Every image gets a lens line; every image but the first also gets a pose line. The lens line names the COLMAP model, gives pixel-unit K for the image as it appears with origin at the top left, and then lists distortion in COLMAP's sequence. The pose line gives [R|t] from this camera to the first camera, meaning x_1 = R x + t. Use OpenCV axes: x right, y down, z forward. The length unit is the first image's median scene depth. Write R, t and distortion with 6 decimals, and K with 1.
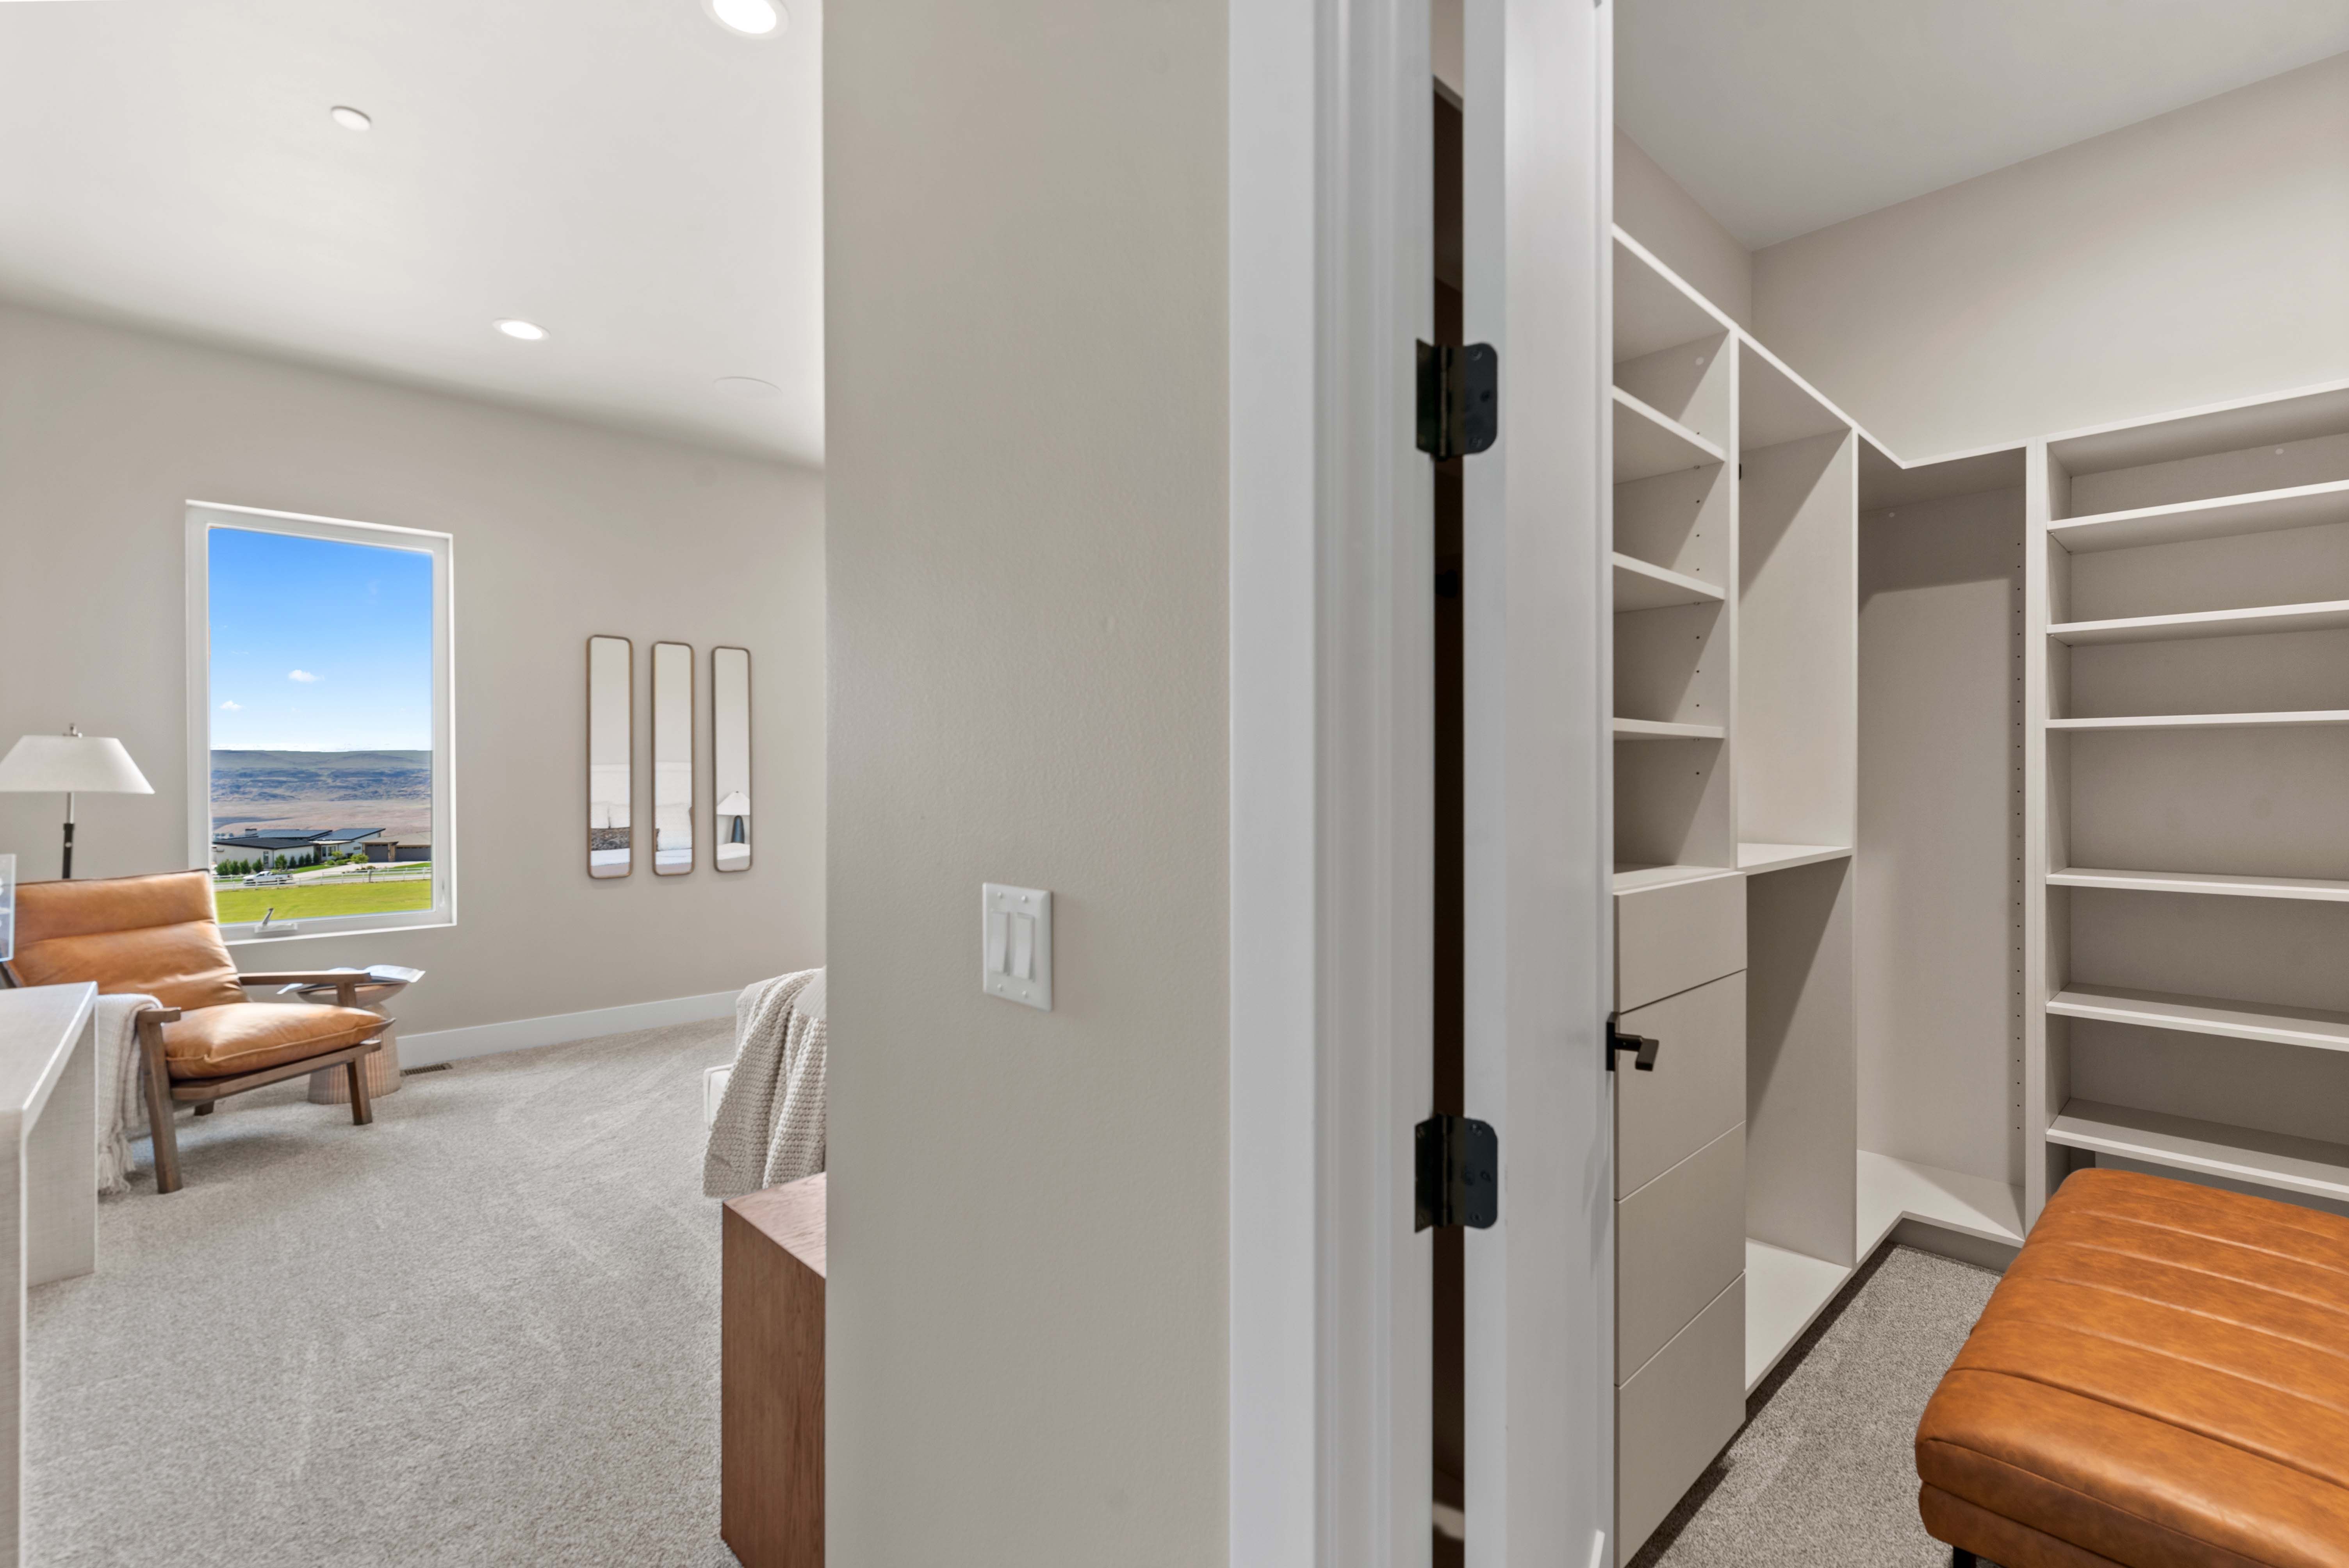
lens RADIAL K [[1030.7, 0, 1188.8], [0, 1030.7, 788.8], [0, 0, 1]] dist [0.001481, -0.000392]
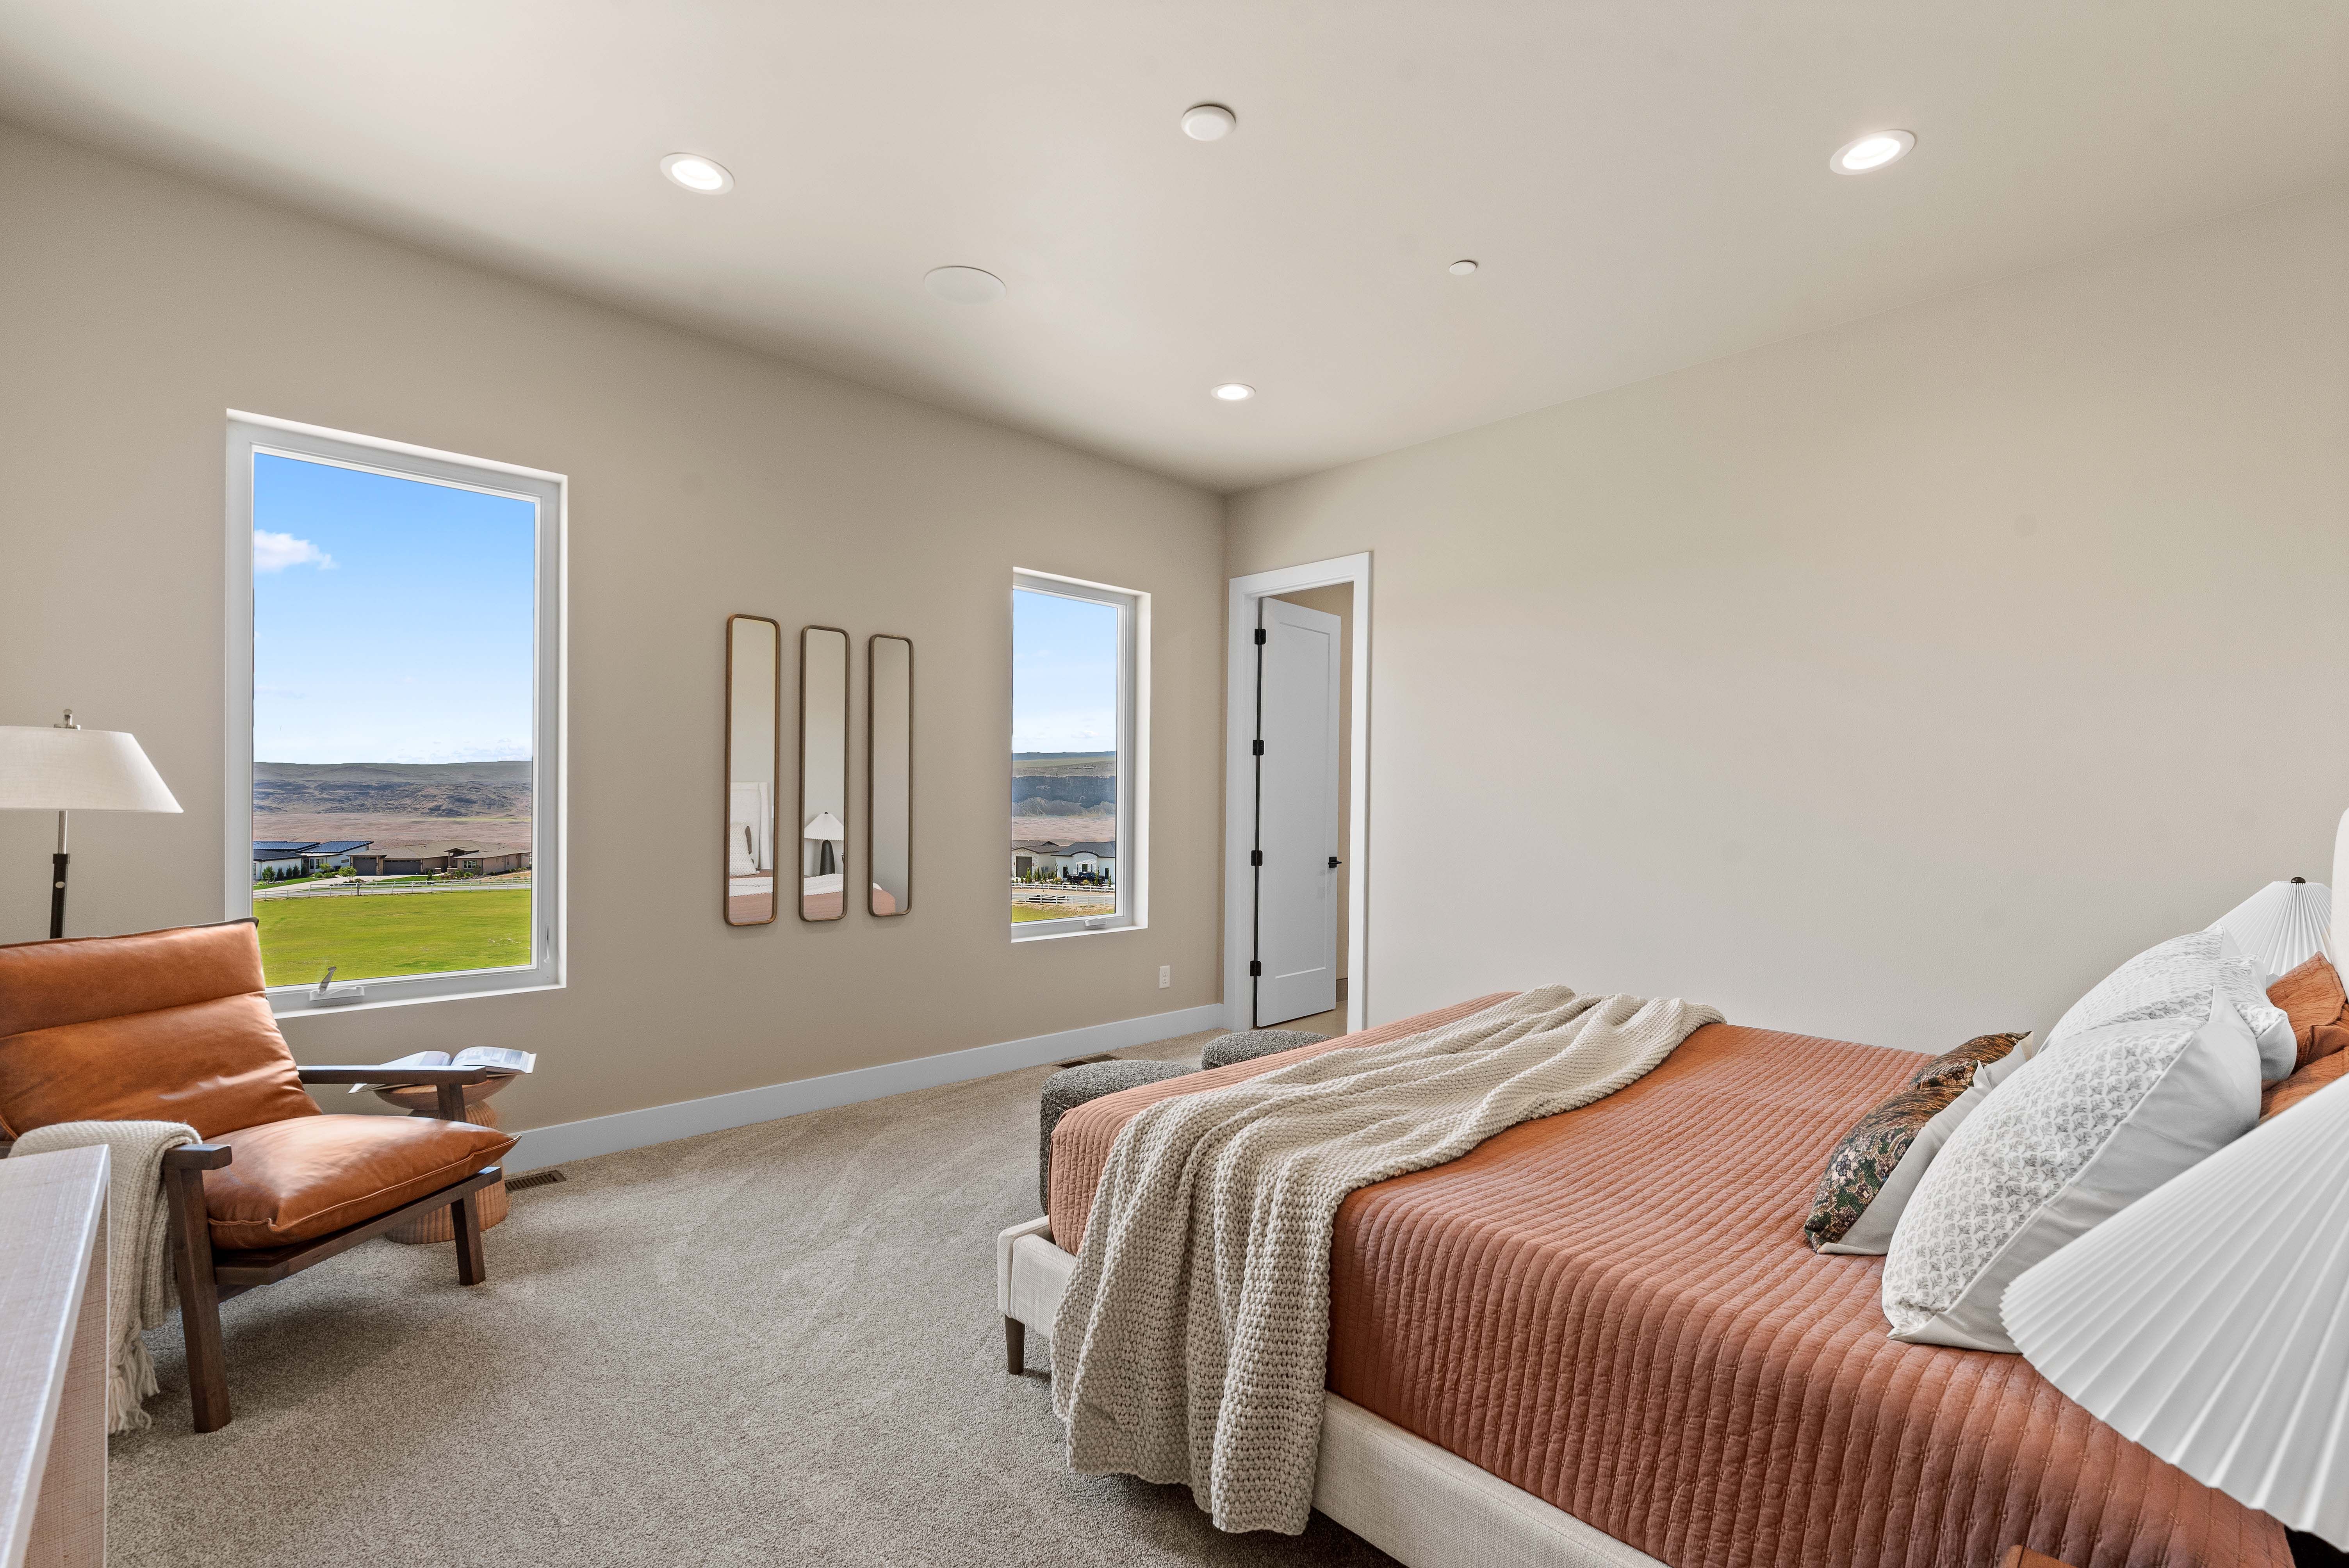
lens RADIAL K [[1022.0, 0, 1176.7], [0, 1022.0, 815.6], [0, 0, 1]] dist [0.000206, -0.000306]
pose [[0.999899, 0.013252, 0.005216, -0.093808], [-0.013268, 0.999907, 0.003036, -0.001350], [-0.005175, -0.003105, 0.999982, 0.085520]]
